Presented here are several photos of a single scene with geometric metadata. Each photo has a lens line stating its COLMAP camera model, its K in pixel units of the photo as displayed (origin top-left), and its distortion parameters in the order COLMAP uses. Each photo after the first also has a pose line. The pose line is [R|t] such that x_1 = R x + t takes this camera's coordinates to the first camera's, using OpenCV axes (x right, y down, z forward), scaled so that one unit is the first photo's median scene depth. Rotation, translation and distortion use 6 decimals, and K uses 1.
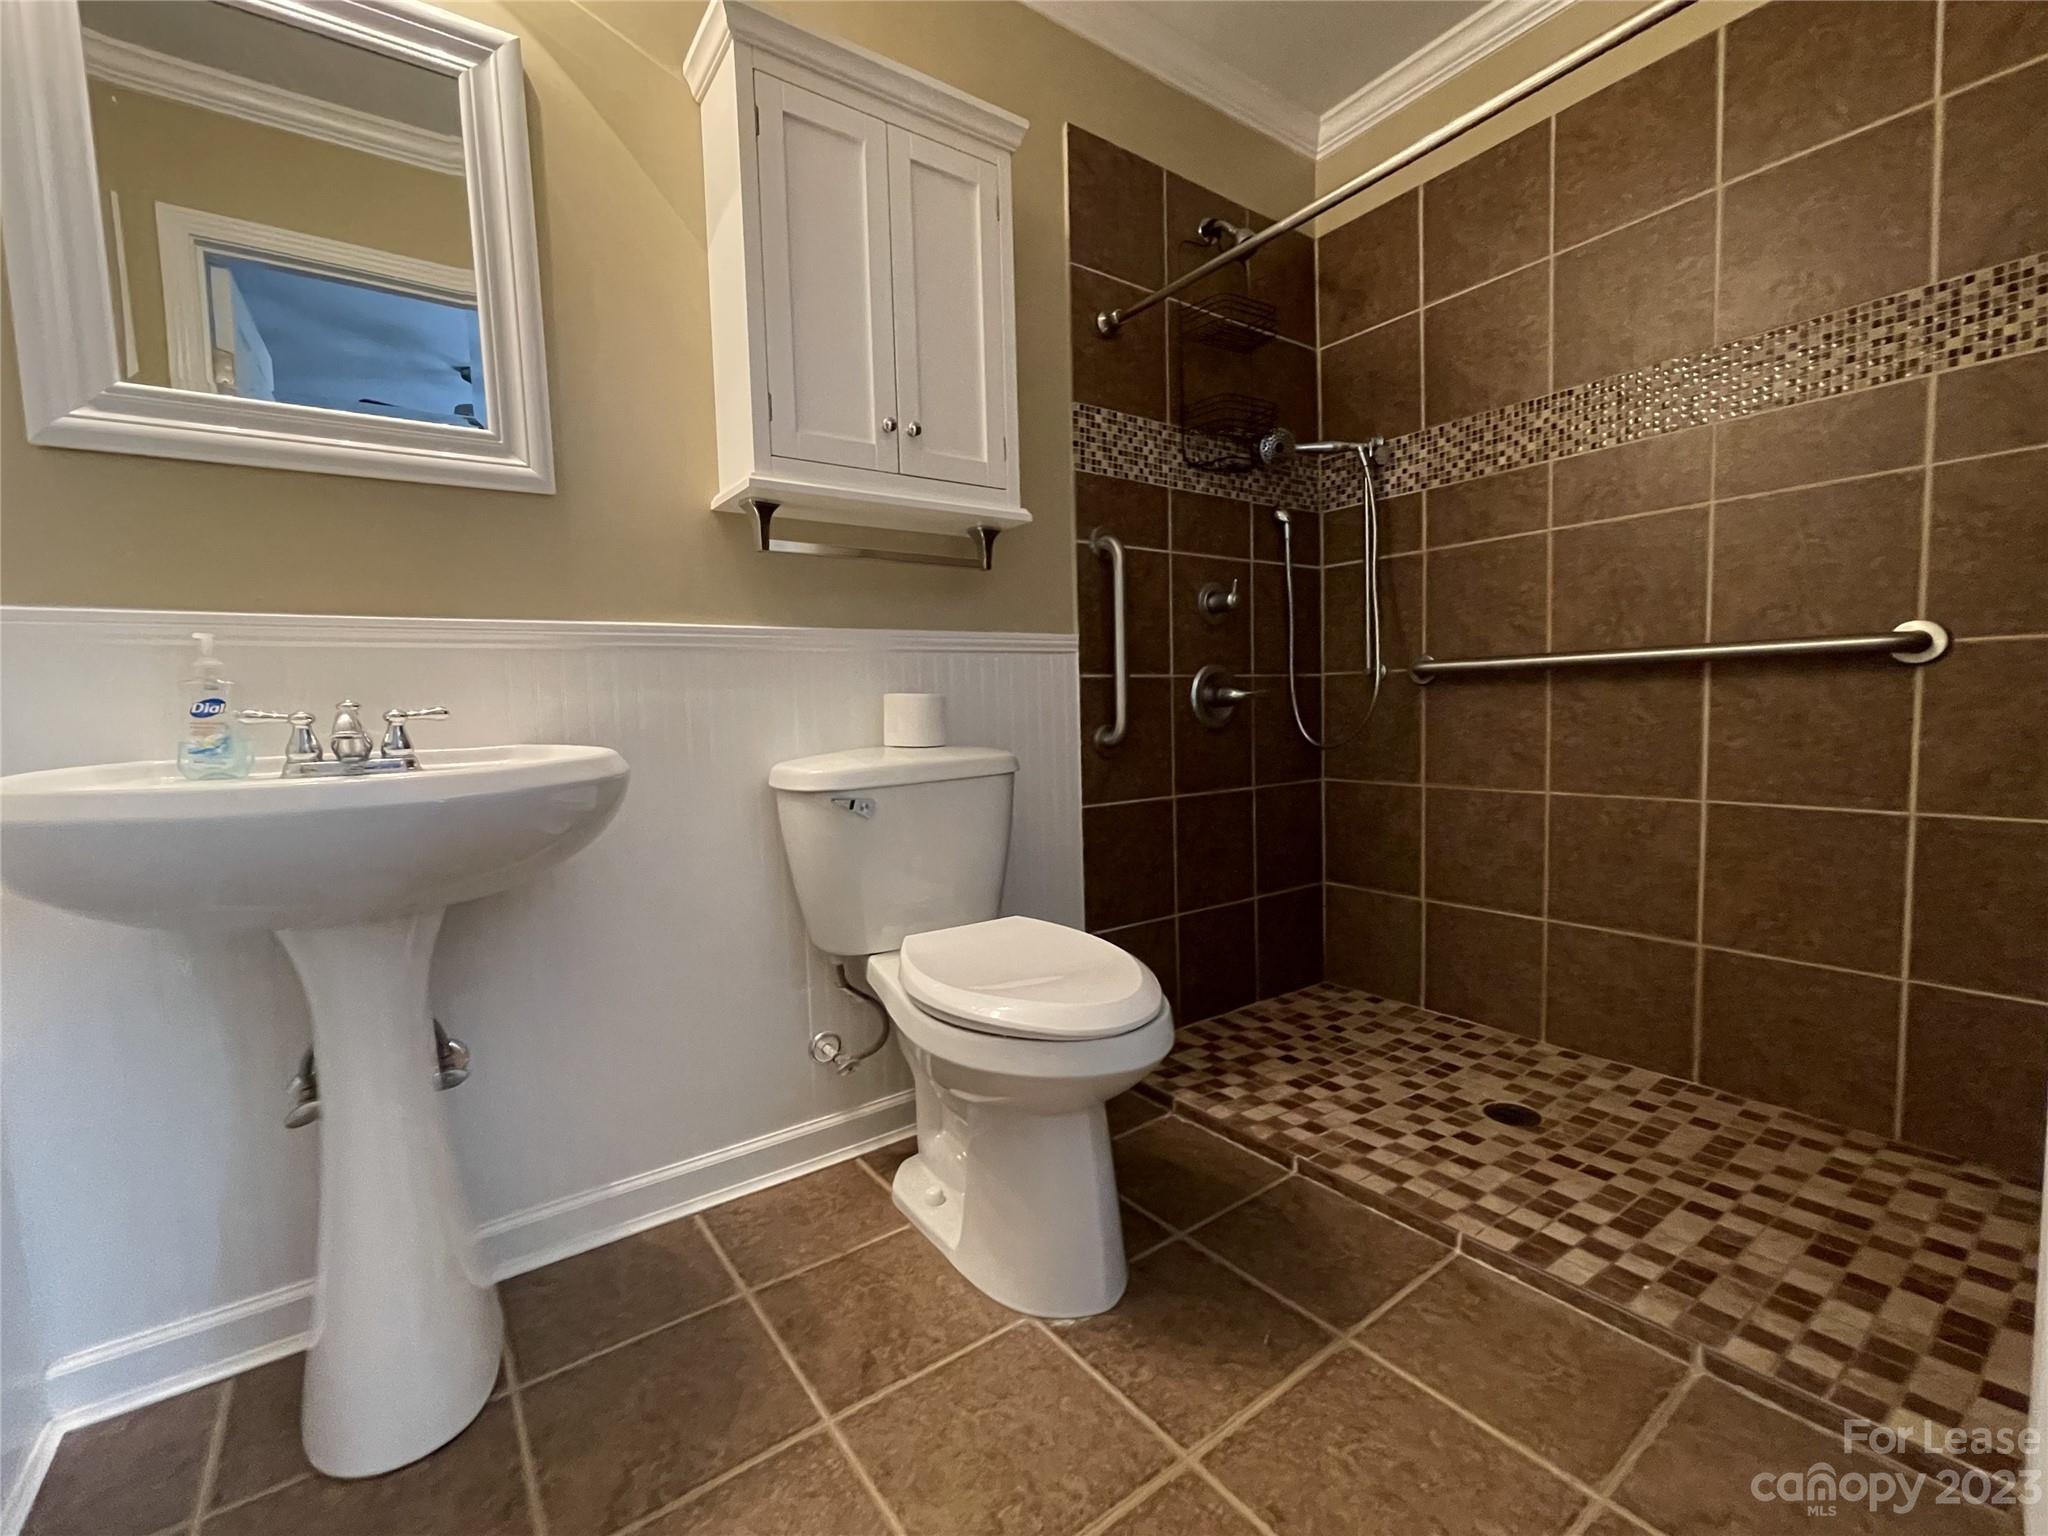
lens RADIAL K [[878.7, 0, 1028.2], [0, 878.7, 766.9], [0, 0, 1]] dist [-0.007826, 0.004287]
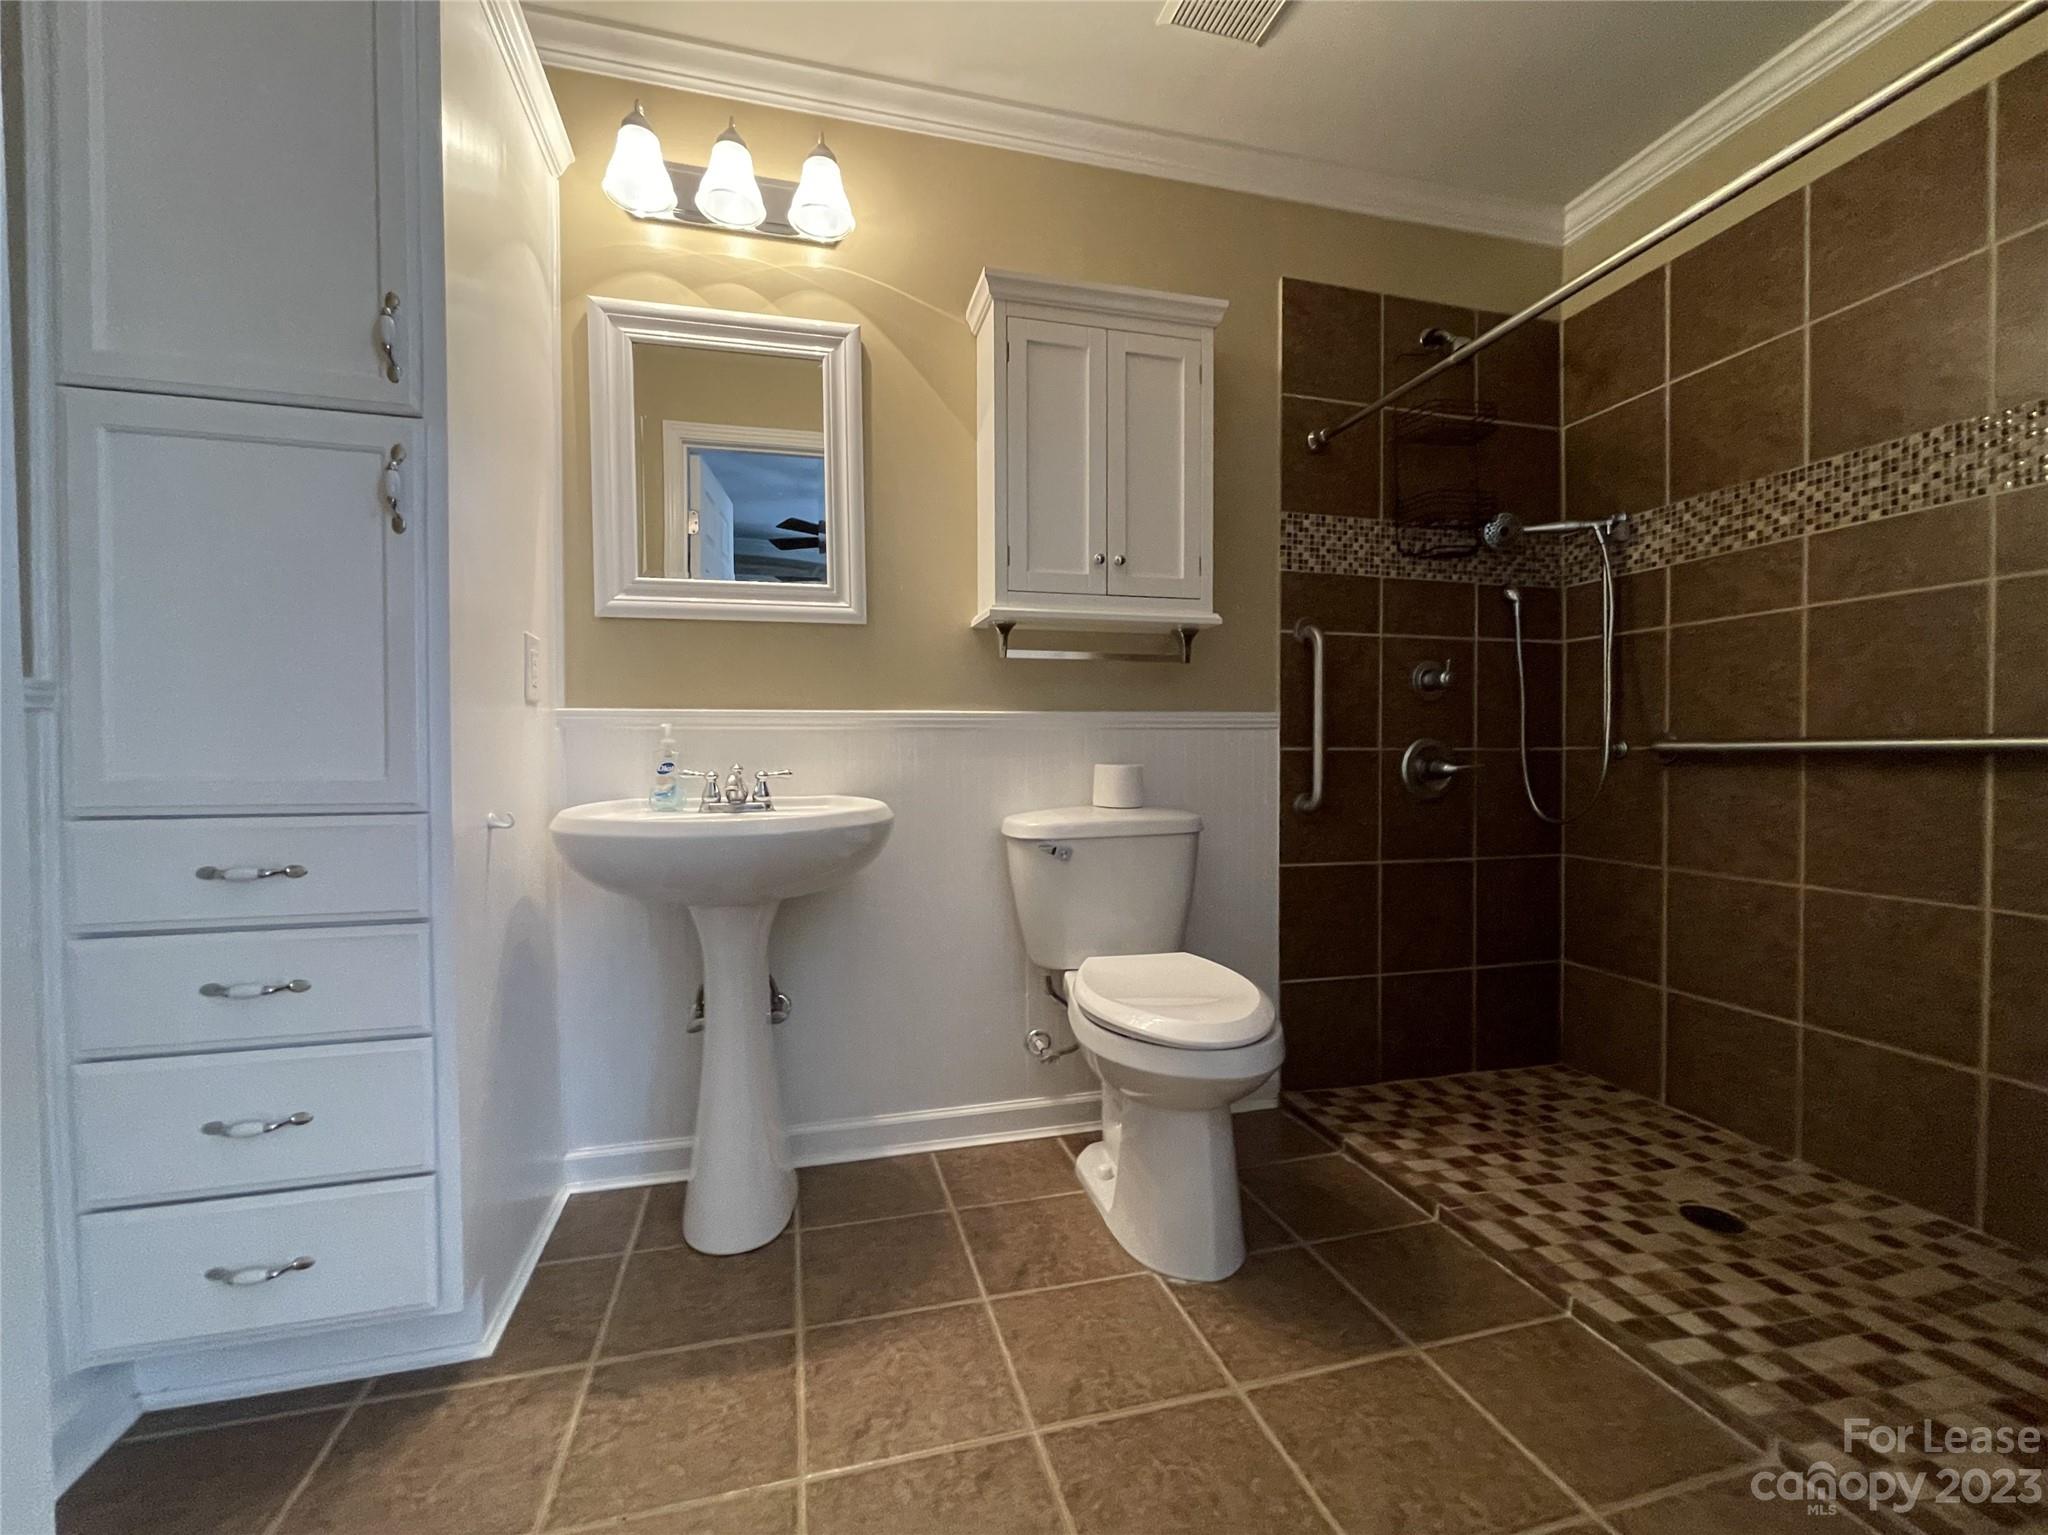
lens RADIAL K [[829.6, 0, 1017.5], [0, 829.6, 771.4], [0, 0, 1]] dist [-0.000682, -0.000027]
pose [[0.937007, 0.031800, -0.347861, 0.145548], [-0.049389, 0.997904, -0.041810, -0.017823], [0.345802, 0.056356, 0.936613, -0.149242]]
